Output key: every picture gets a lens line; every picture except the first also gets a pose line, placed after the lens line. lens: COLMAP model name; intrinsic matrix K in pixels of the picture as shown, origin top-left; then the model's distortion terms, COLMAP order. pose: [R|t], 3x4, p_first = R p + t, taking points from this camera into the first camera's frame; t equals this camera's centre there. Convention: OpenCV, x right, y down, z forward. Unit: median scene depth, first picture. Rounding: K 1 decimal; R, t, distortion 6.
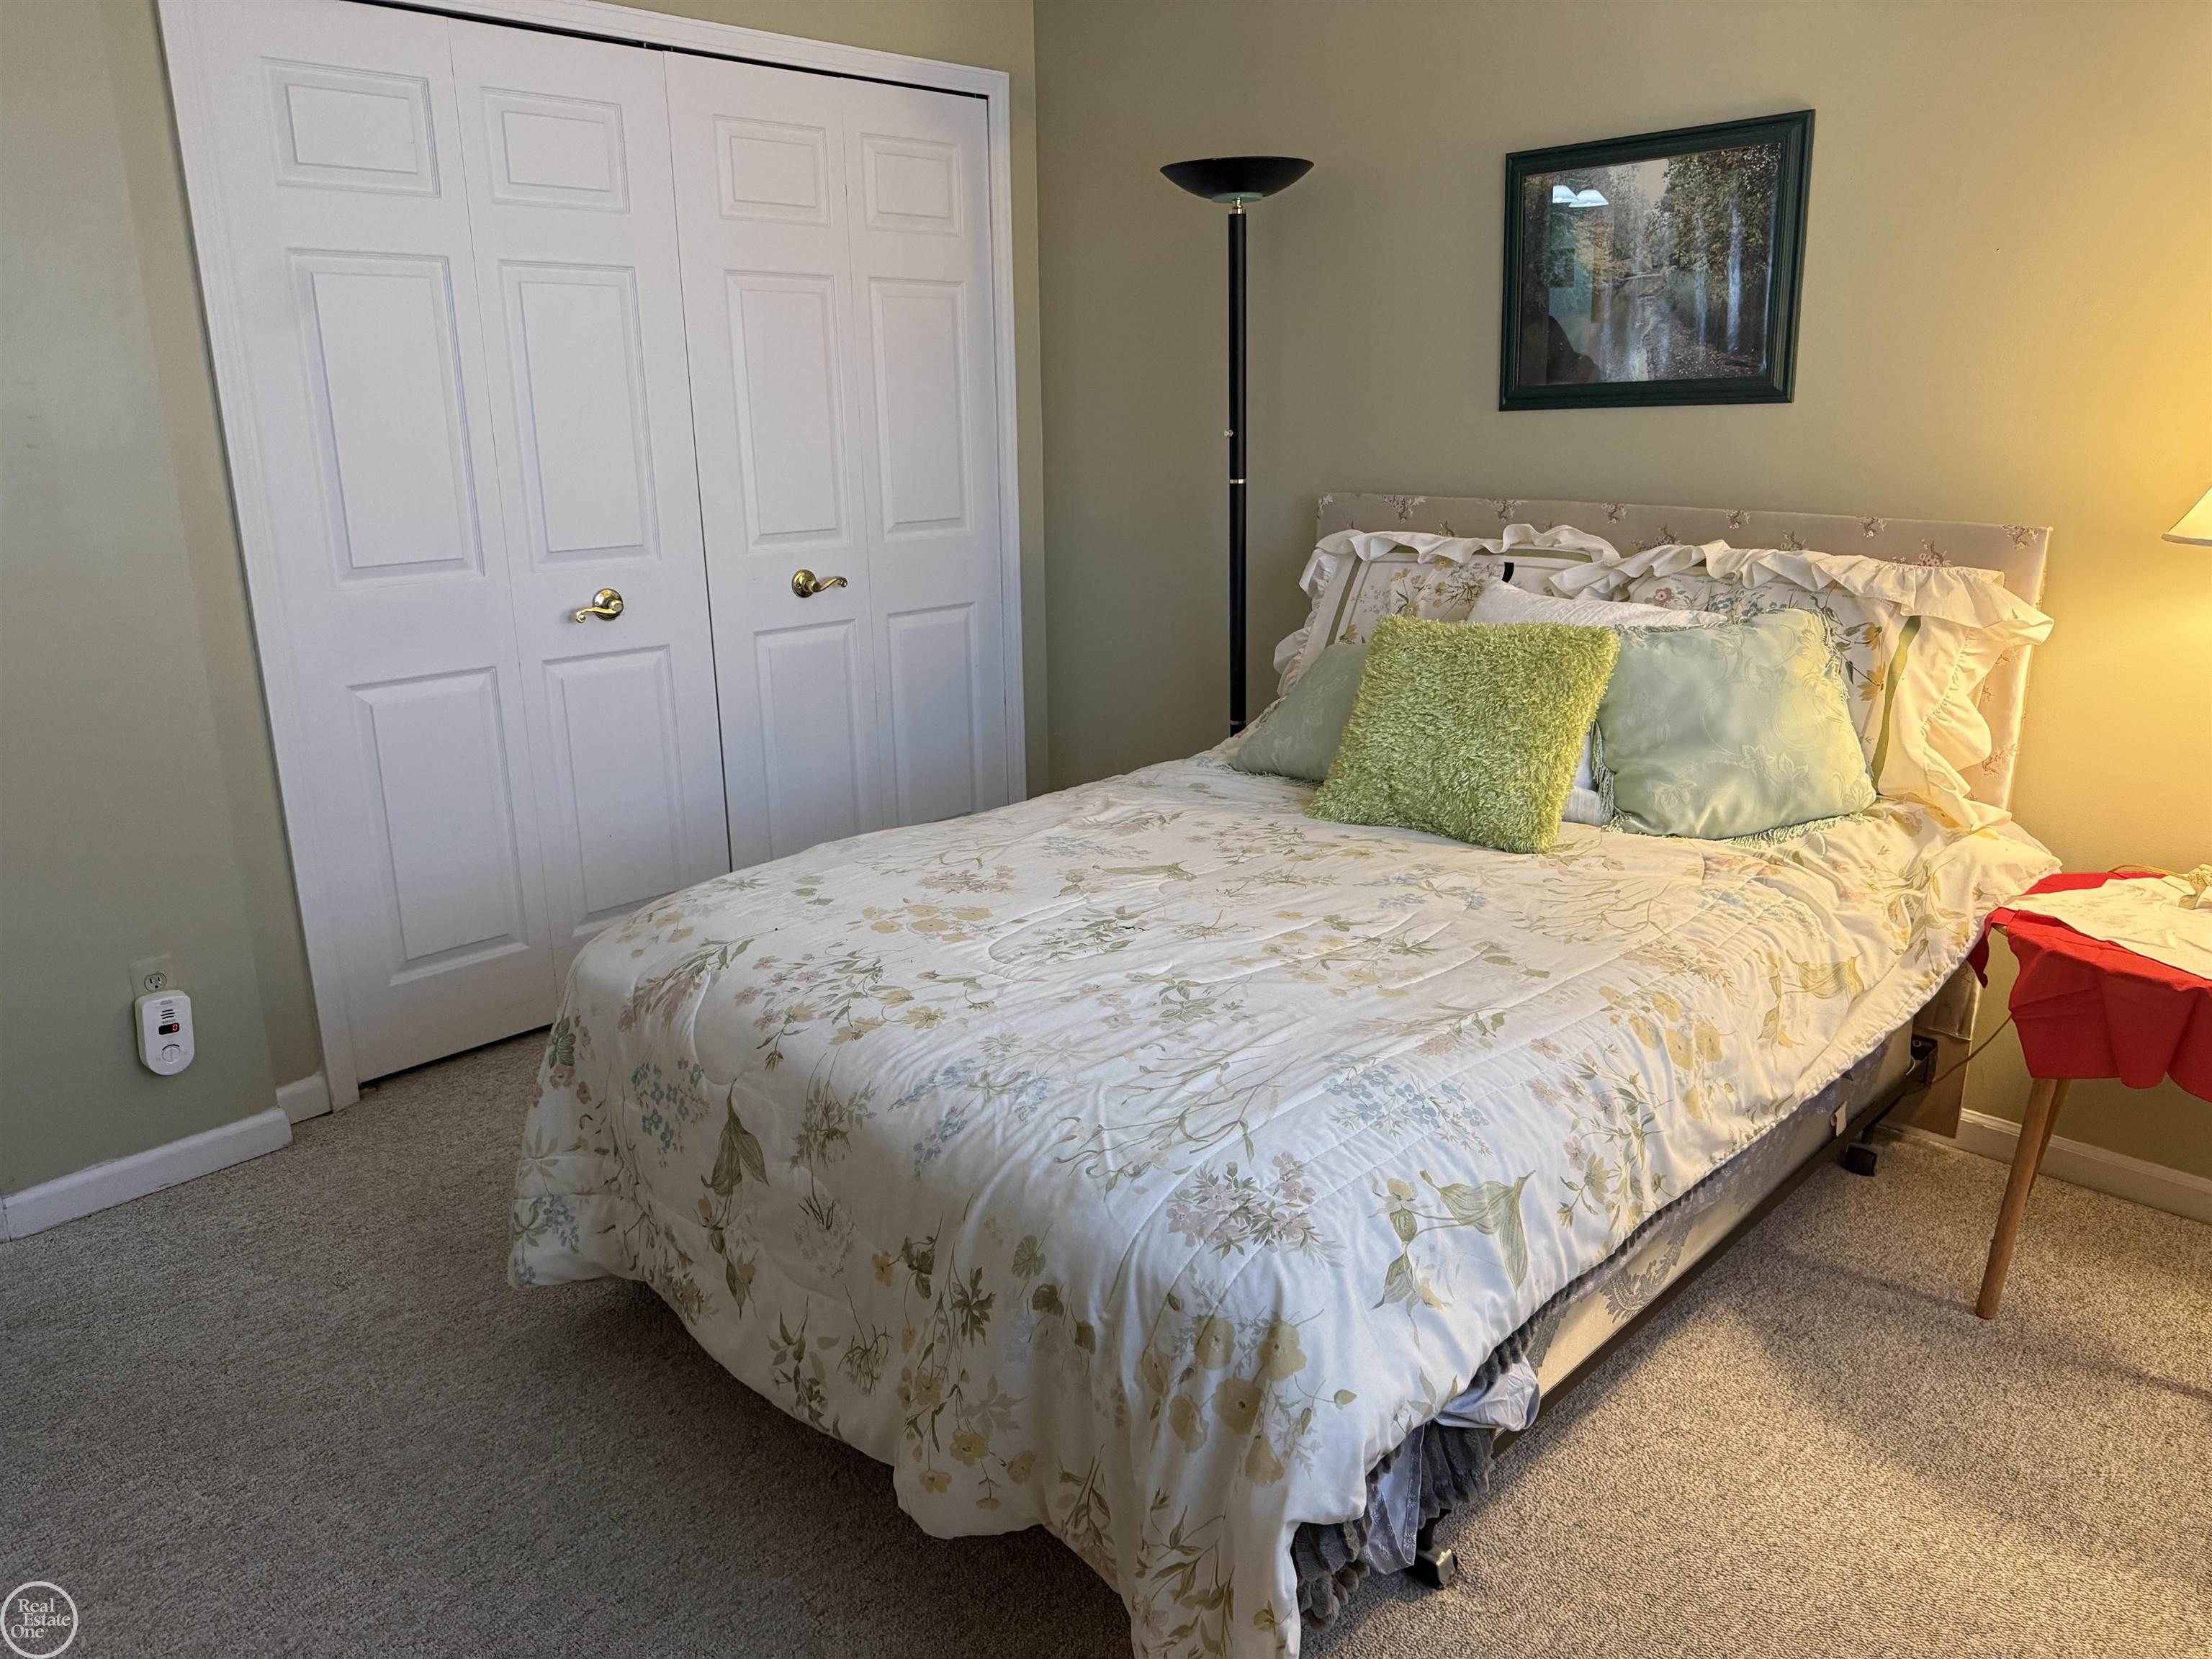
lens RADIAL K [[1534.1, 0, 1106.0], [0, 1534.1, 829.5], [0, 0, 1]] dist [0.089491, -0.117484]
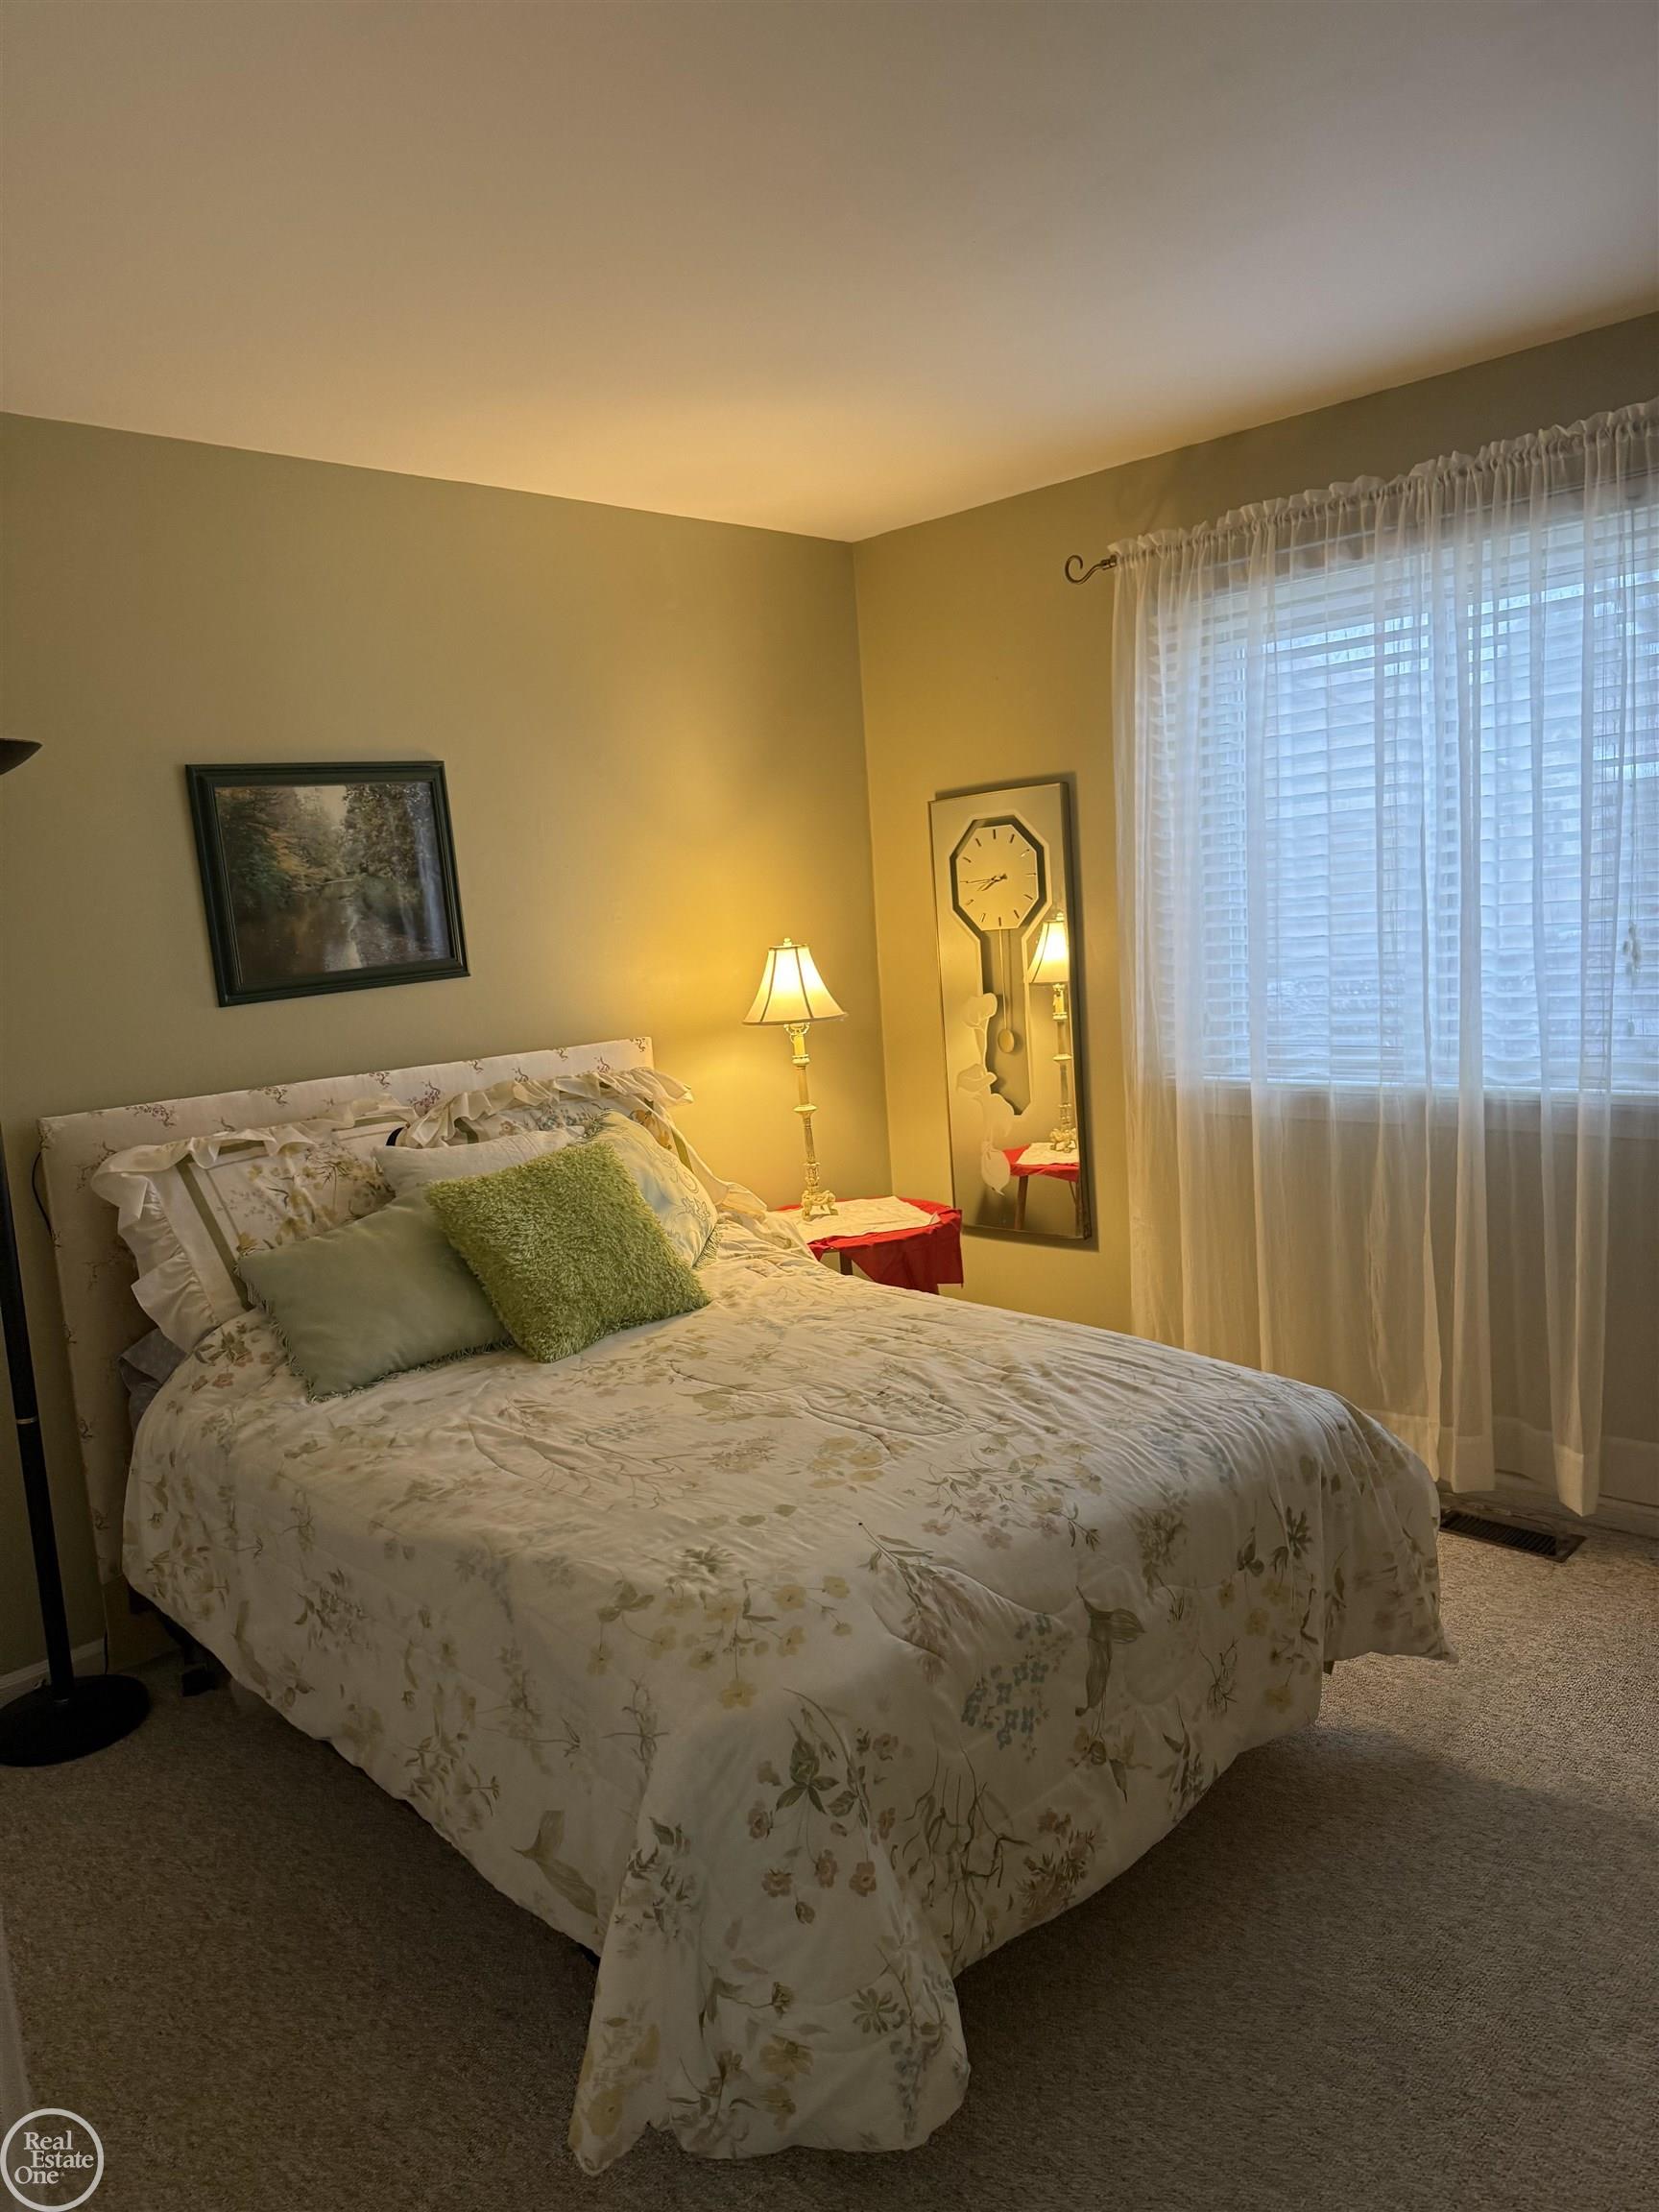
lens RADIAL K [[1472.3, 0, 830.4], [0, 1472.3, 1166.2], [0, 0, 1]] dist [0.108404, -0.149244]
pose [[0.057842, -0.178658, 0.982210, -1.064444], [0.347258, 0.926019, 0.147987, -0.276713], [-0.935984, 0.332520, 0.115603, 0.846421]]
